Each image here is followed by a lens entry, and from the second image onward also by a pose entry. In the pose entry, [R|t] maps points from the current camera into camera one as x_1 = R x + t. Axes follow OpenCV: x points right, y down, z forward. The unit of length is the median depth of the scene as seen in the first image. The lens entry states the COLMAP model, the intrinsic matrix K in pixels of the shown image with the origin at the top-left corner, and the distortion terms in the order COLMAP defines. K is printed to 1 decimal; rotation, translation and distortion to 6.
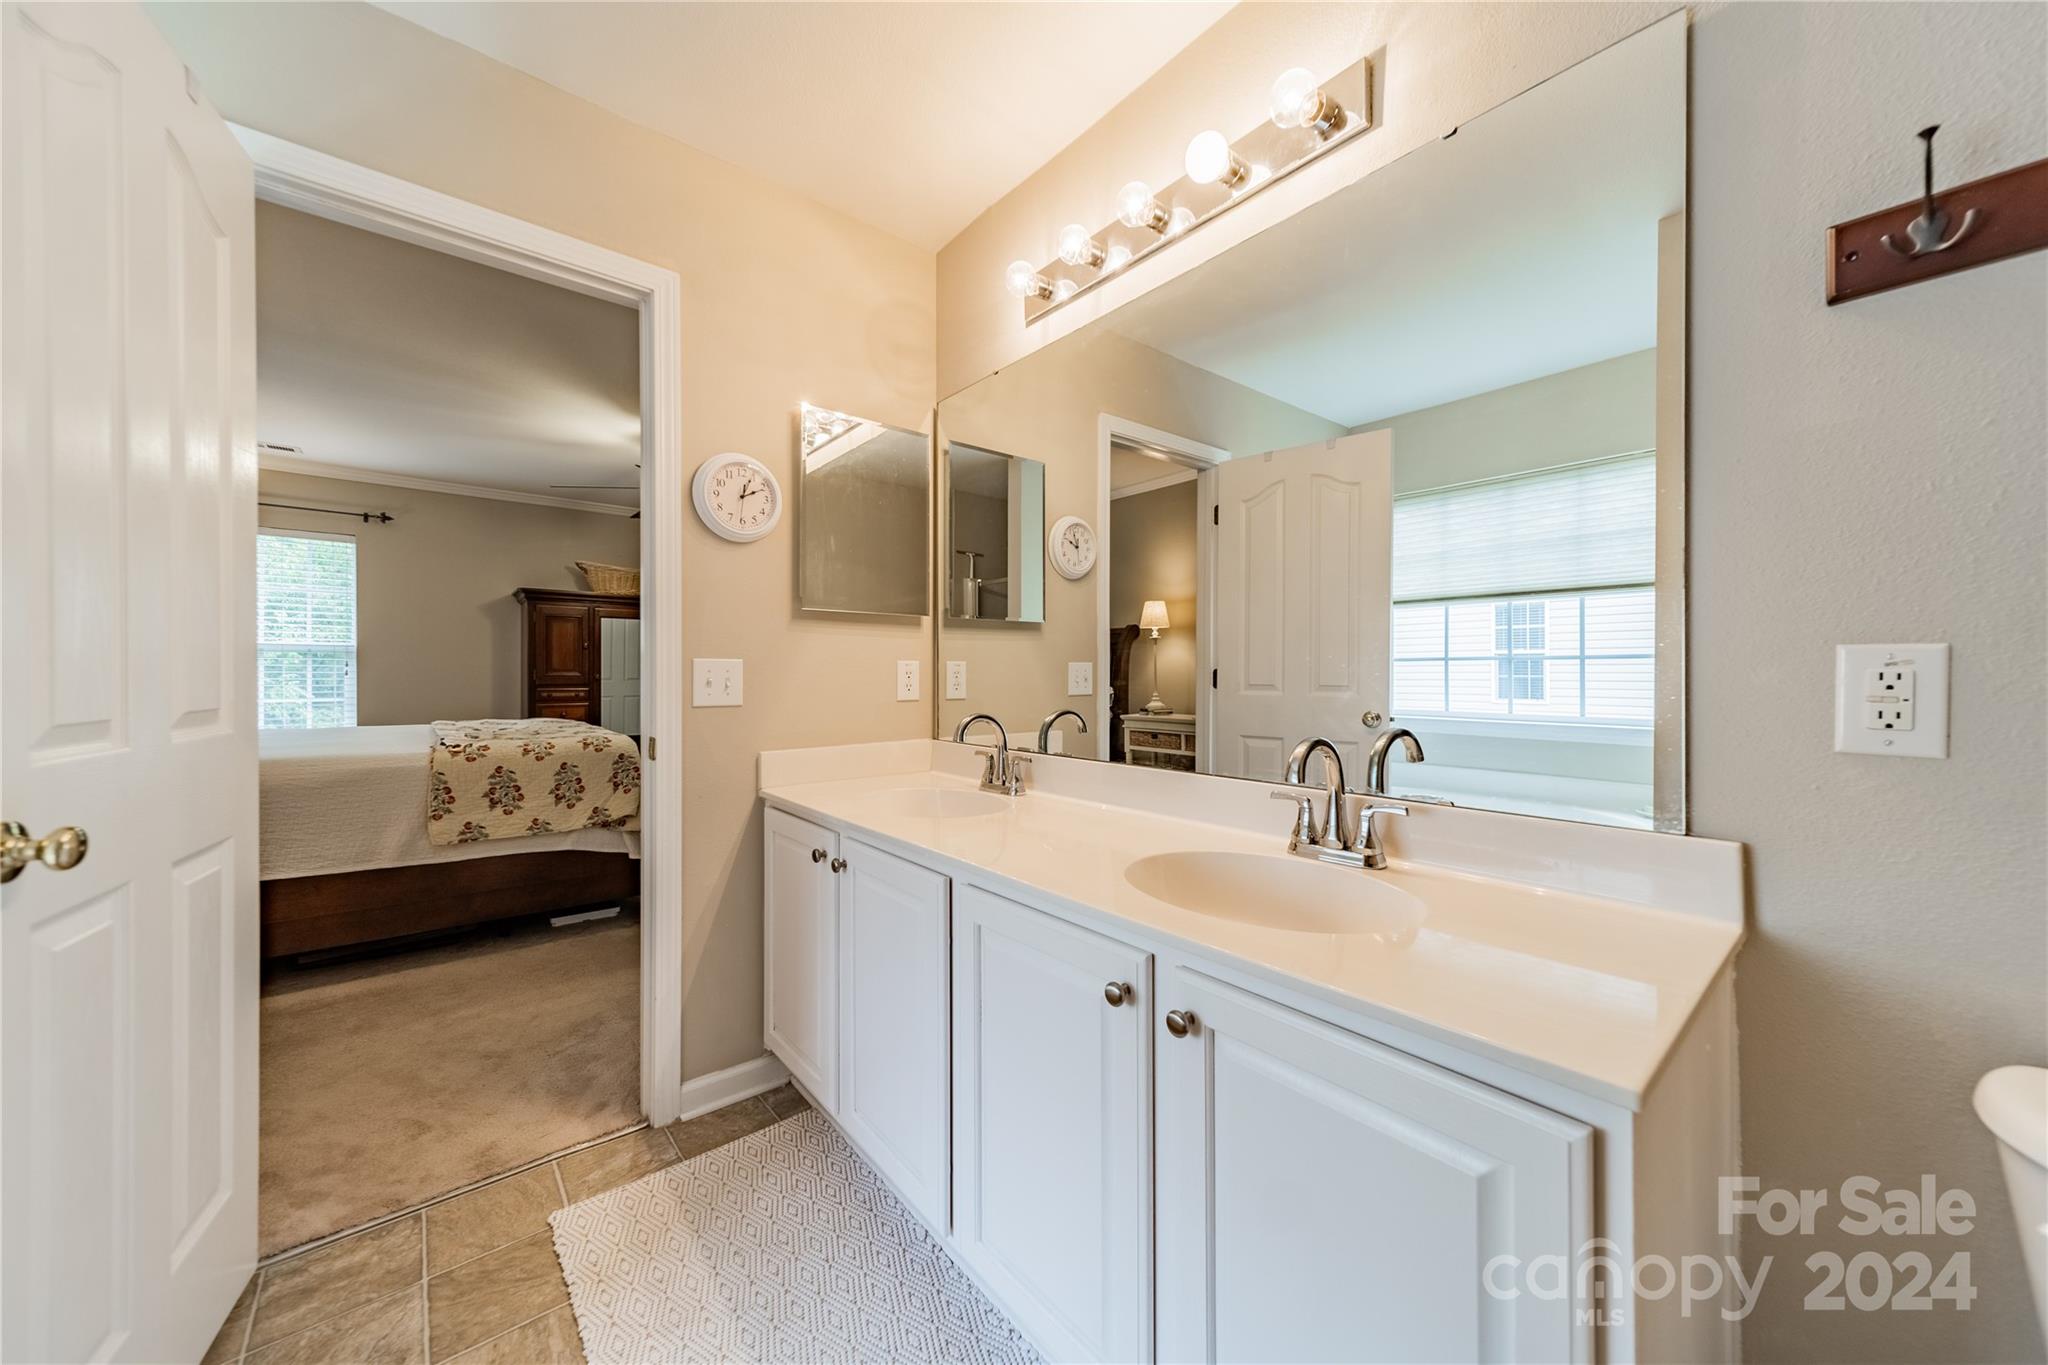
lens RADIAL K [[723.3, 0, 1027.3], [0, 723.3, 675.9], [0, 0, 1]] dist [0.000935, 0.000089]
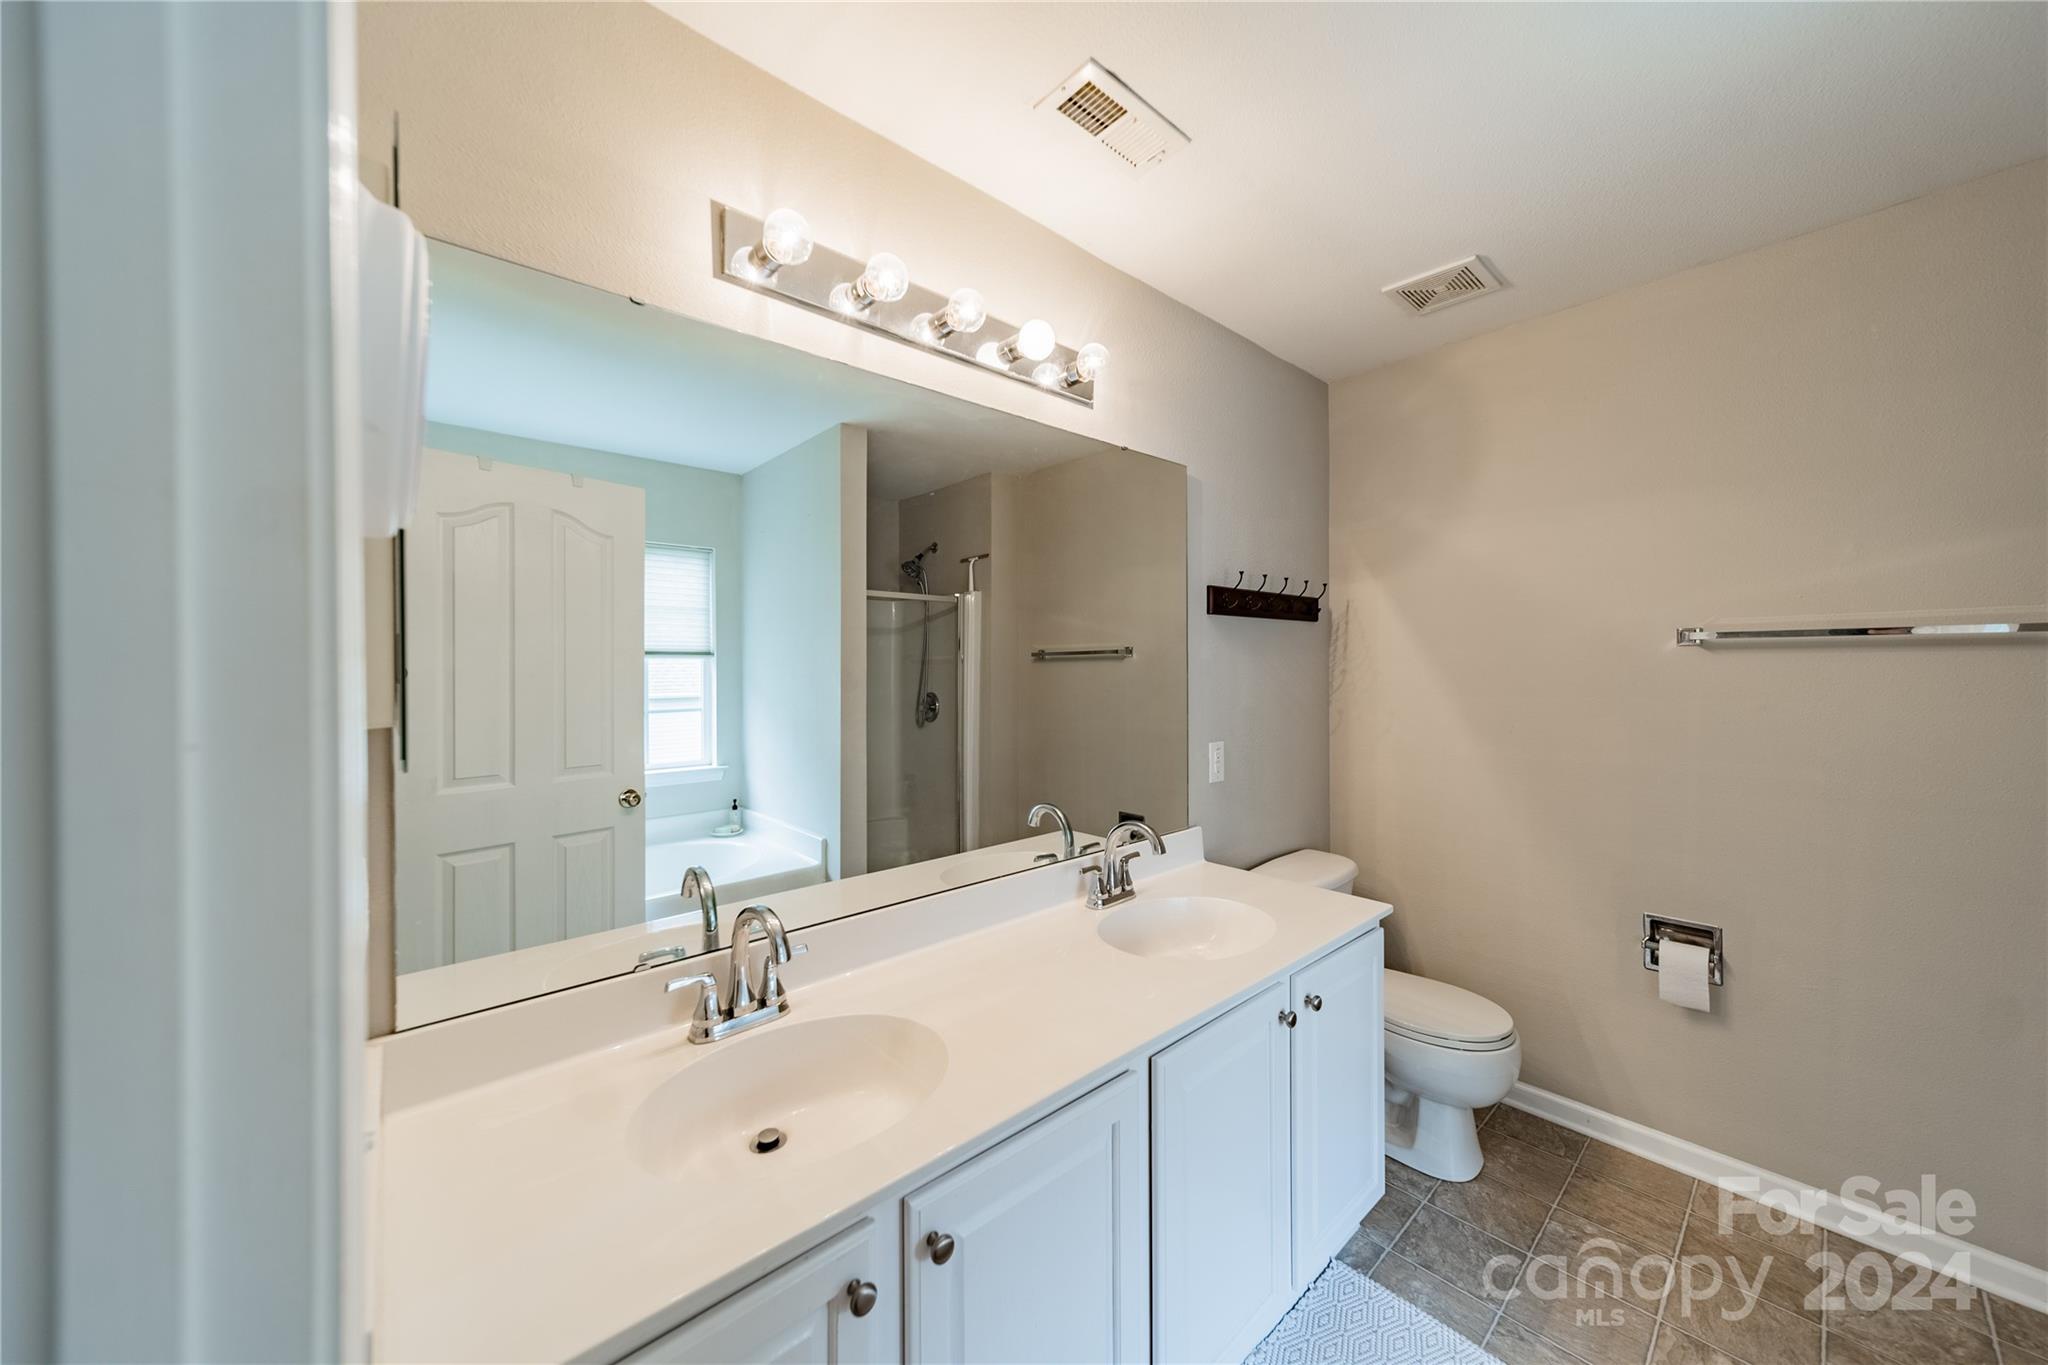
lens RADIAL K [[723.3, 0, 1027.3], [0, 723.3, 675.9], [0, 0, 1]] dist [0.000935, 0.000089]
pose [[-0.046146, -0.010035, 0.998884, -0.556533], [0.010335, 0.999891, 0.010523, -0.119696], [-0.998881, 0.010809, -0.046037, 0.658168]]
